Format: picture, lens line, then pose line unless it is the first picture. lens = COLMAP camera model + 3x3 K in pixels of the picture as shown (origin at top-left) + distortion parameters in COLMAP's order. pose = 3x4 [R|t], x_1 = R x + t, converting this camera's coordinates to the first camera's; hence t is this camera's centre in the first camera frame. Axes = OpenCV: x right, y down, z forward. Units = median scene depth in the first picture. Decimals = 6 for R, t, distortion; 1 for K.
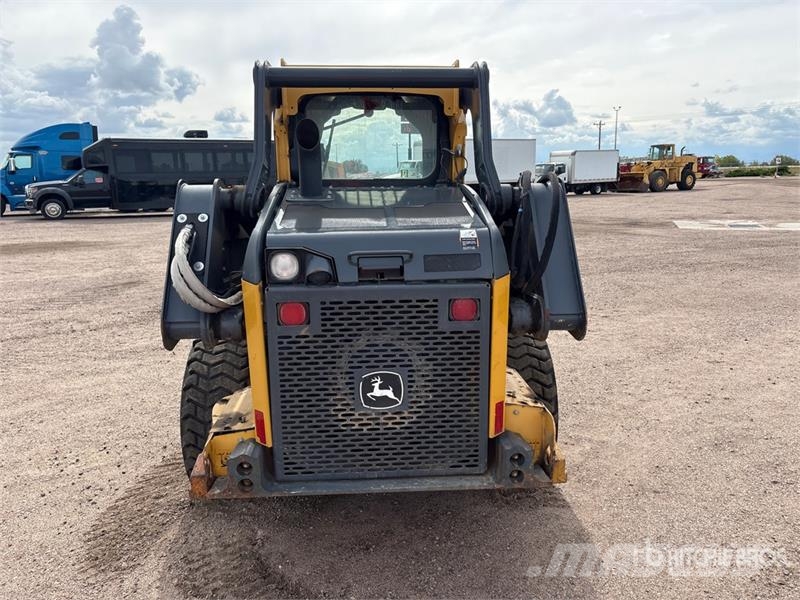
lens RADIAL K [[605.5, 0, 405.6], [0, 605.5, 303.5], [0, 0, 1]] dist [0.045303, -0.049574]
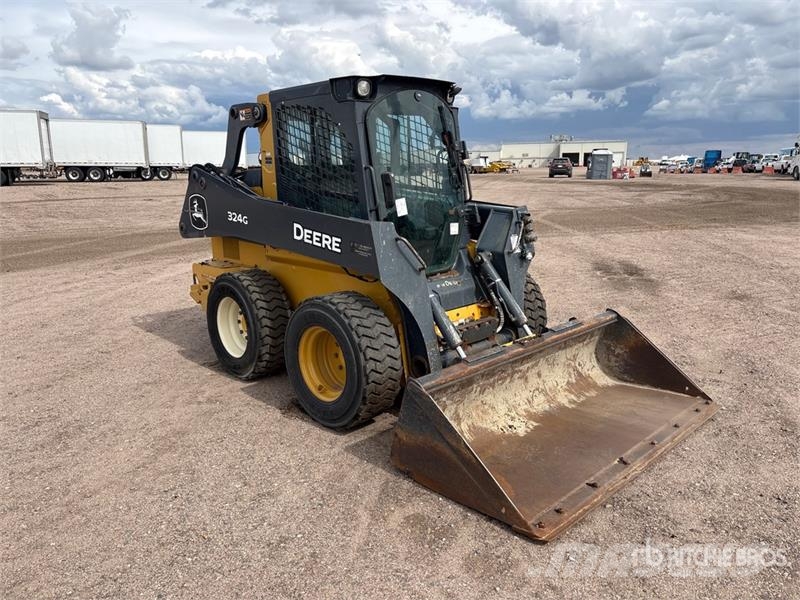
lens RADIAL K [[605.5, 0, 405.6], [0, 605.5, 303.5], [0, 0, 1]] dist [0.045303, -0.049574]
pose [[-0.758064, 0.166130, -0.630666, 0.106038], [-0.114289, 0.918208, 0.379251, -0.063258], [0.642088, 0.359575, -0.677074, 0.296807]]
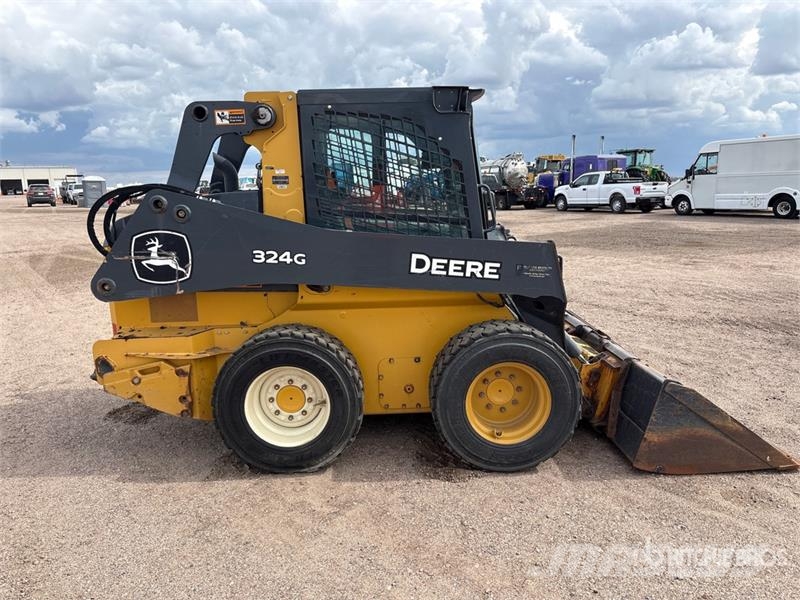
lens RADIAL K [[602.0, 0, 405.1], [0, 602.0, 311.4], [0, 0, 1]] dist [0.054985, -0.056252]
pose [[-0.023373, 0.219407, -0.975353, 0.157089], [-0.188253, 0.957201, 0.219835, -0.034578], [0.981842, 0.188751, 0.018931, 0.156698]]
